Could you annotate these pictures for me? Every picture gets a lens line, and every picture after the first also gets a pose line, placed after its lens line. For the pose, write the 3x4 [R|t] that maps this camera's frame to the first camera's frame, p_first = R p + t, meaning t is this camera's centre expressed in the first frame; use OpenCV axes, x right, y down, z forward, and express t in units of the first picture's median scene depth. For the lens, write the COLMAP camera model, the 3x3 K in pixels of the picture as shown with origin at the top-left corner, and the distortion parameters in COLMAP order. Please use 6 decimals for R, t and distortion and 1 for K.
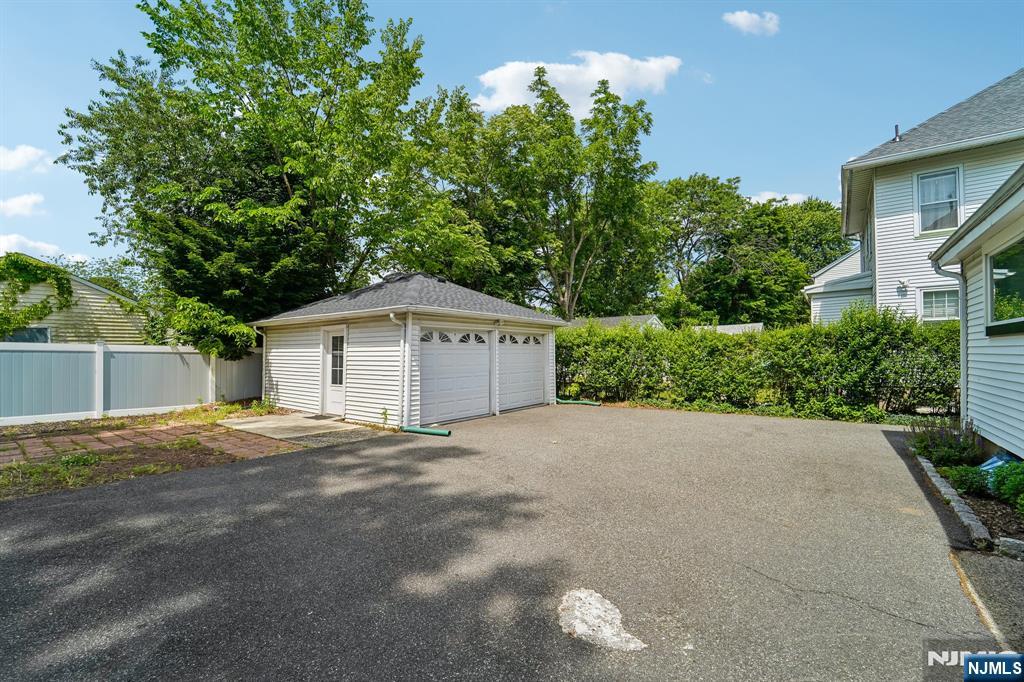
lens RADIAL K [[419.4, 0, 514.7], [0, 419.4, 341.2], [0, 0, 1]] dist [-0.025985, -0.000224]
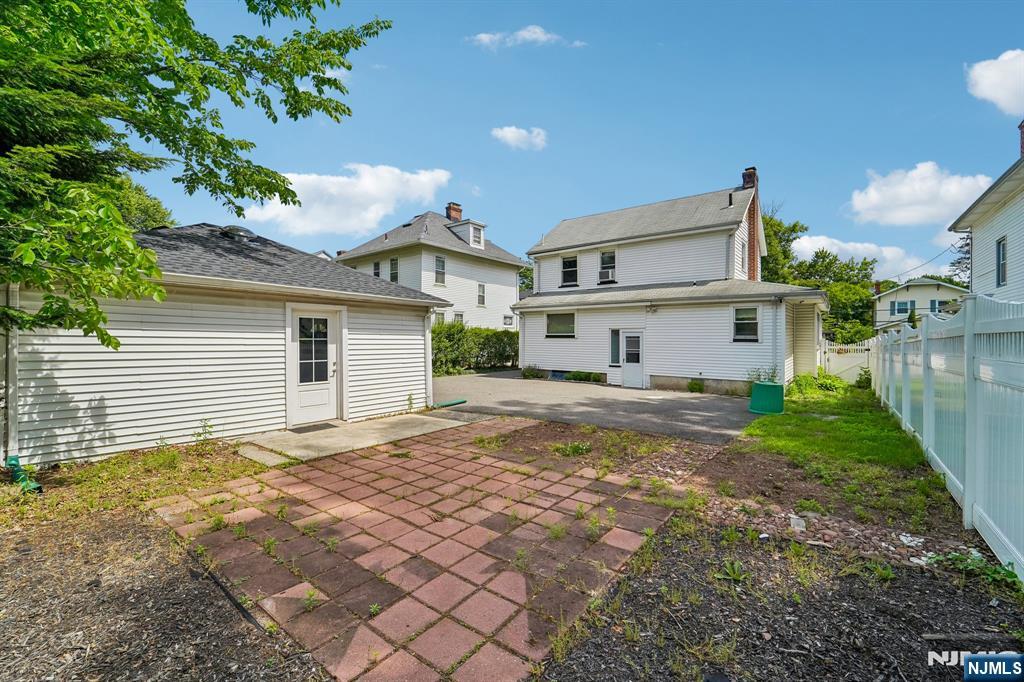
lens RADIAL K [[419.4, 0, 514.7], [0, 419.4, 341.2], [0, 0, 1]] dist [-0.025985, -0.000224]
pose [[0.011084, 0.004051, 0.999930, -1.197083], [-0.041690, 0.999124, -0.003586, 0.017683], [-0.999069, -0.041647, 0.011243, 0.641007]]
